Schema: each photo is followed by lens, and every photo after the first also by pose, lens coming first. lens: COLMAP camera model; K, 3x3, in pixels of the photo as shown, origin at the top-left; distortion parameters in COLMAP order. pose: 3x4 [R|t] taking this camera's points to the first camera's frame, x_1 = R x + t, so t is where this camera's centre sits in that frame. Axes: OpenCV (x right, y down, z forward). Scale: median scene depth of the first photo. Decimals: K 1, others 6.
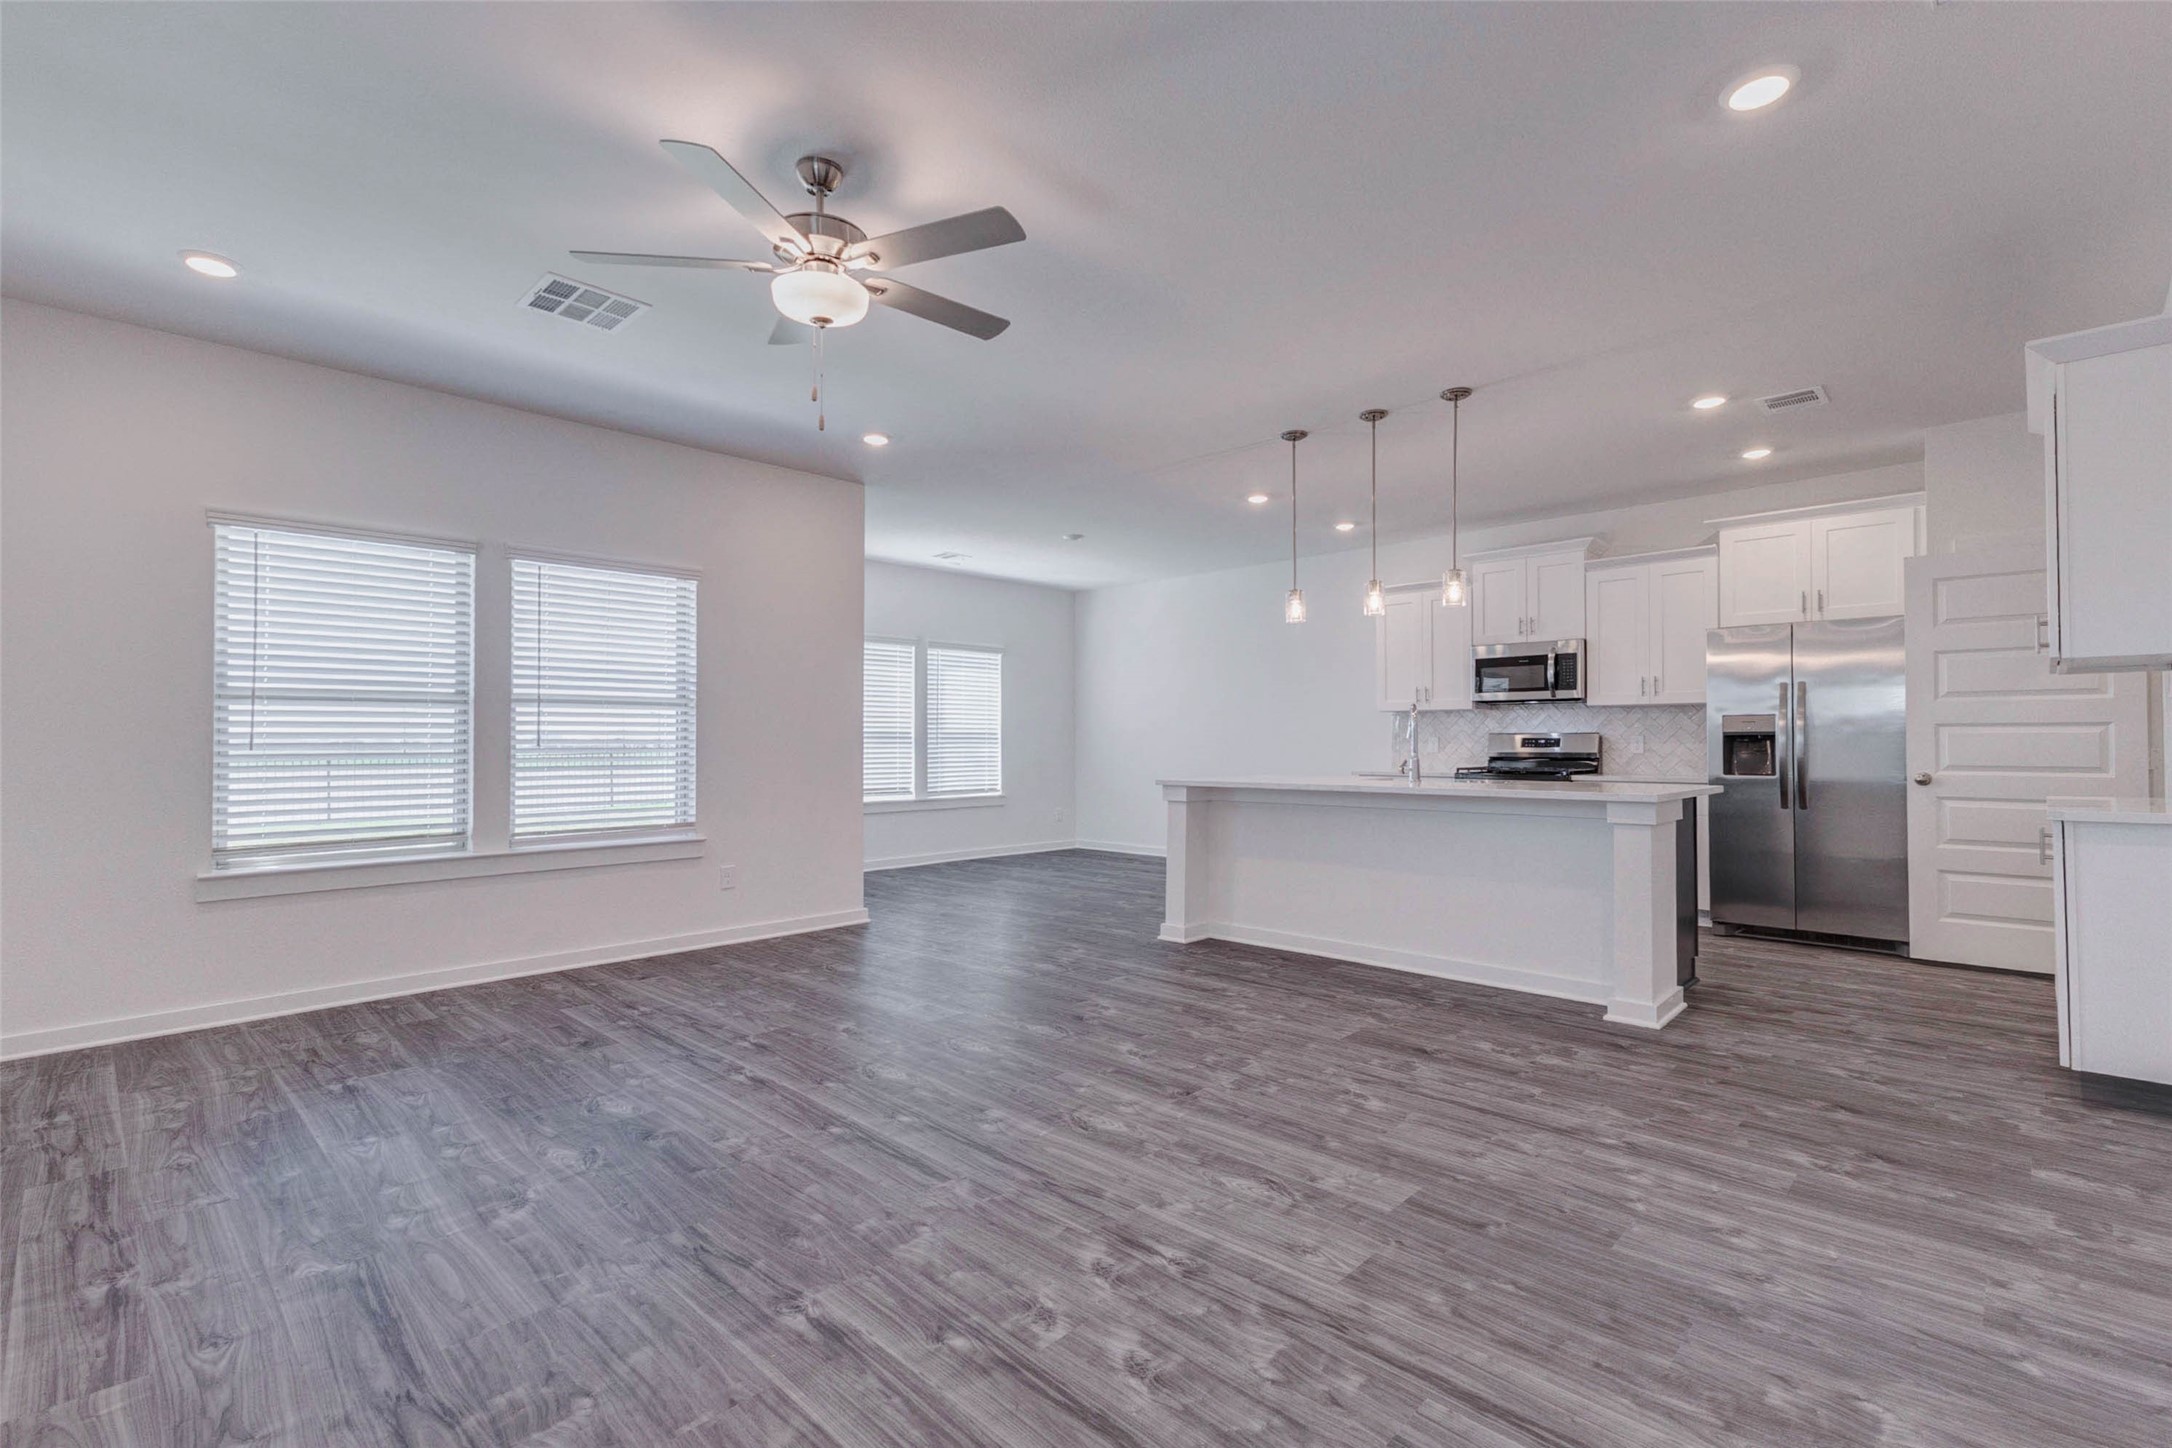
lens RADIAL K [[966.3, 0, 1078.2], [0, 966.3, 729.0], [0, 0, 1]] dist [0.007363, -0.001146]
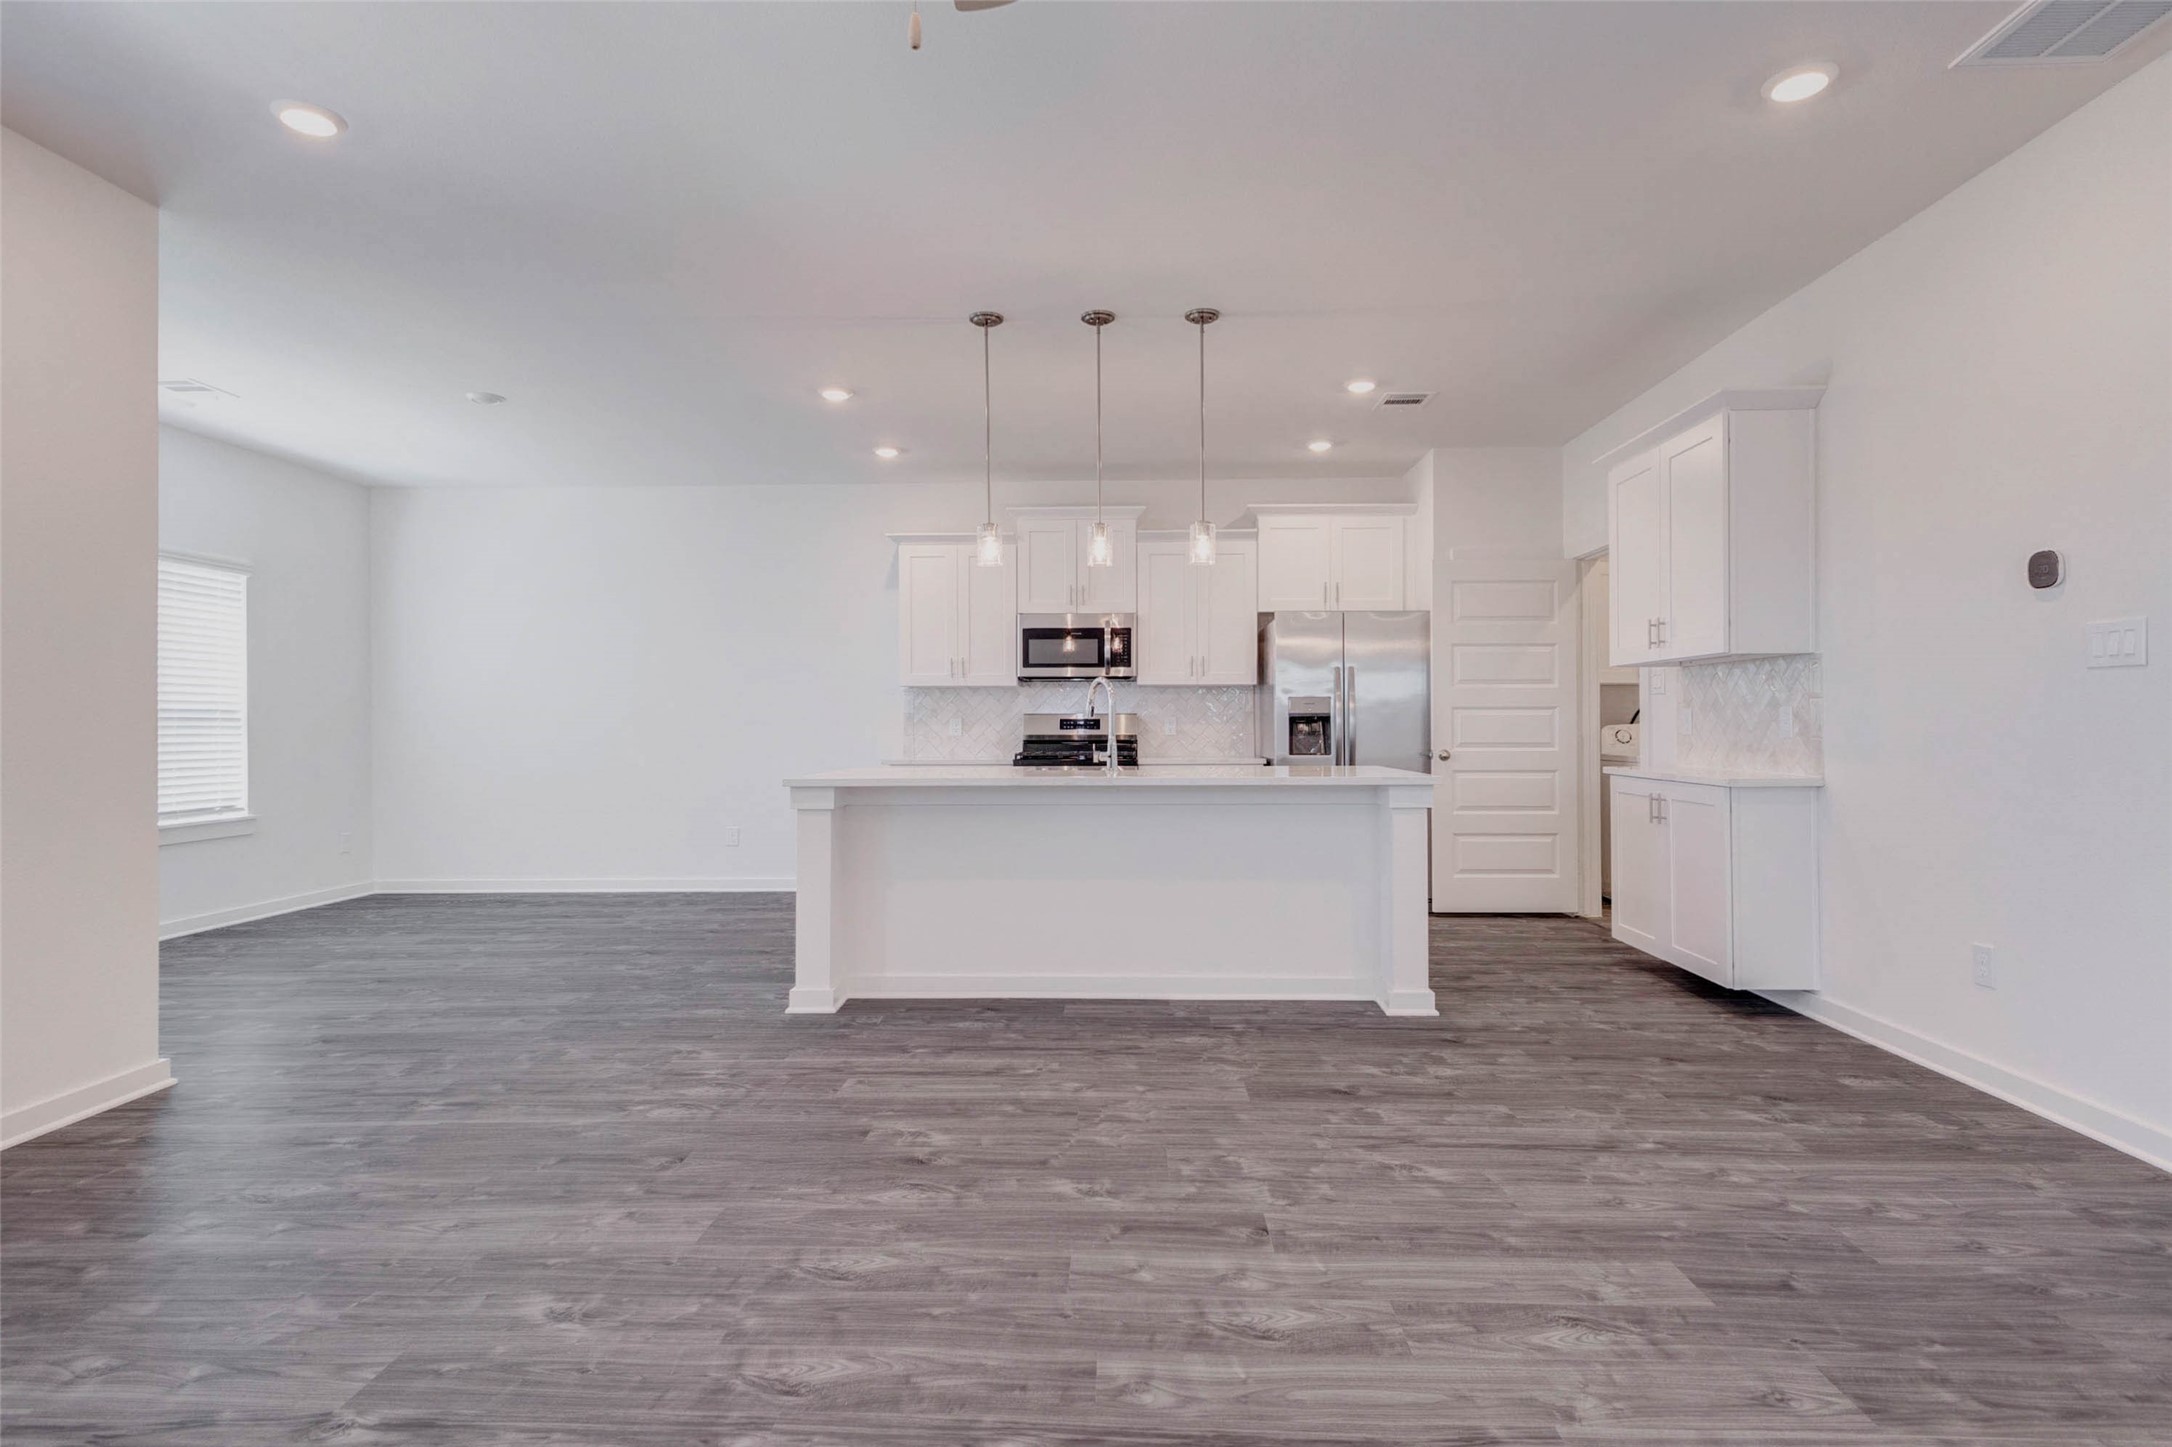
lens RADIAL K [[1112.0, 0, 1089.5], [0, 1112.0, 724.1], [0, 0, 1]] dist [0.023378, -0.007366]
pose [[0.739907, -0.001516, 0.672708, -0.475384], [-0.007370, 0.999919, 0.010359, 0.006485], [-0.672669, -0.012623, 0.739836, 0.457616]]
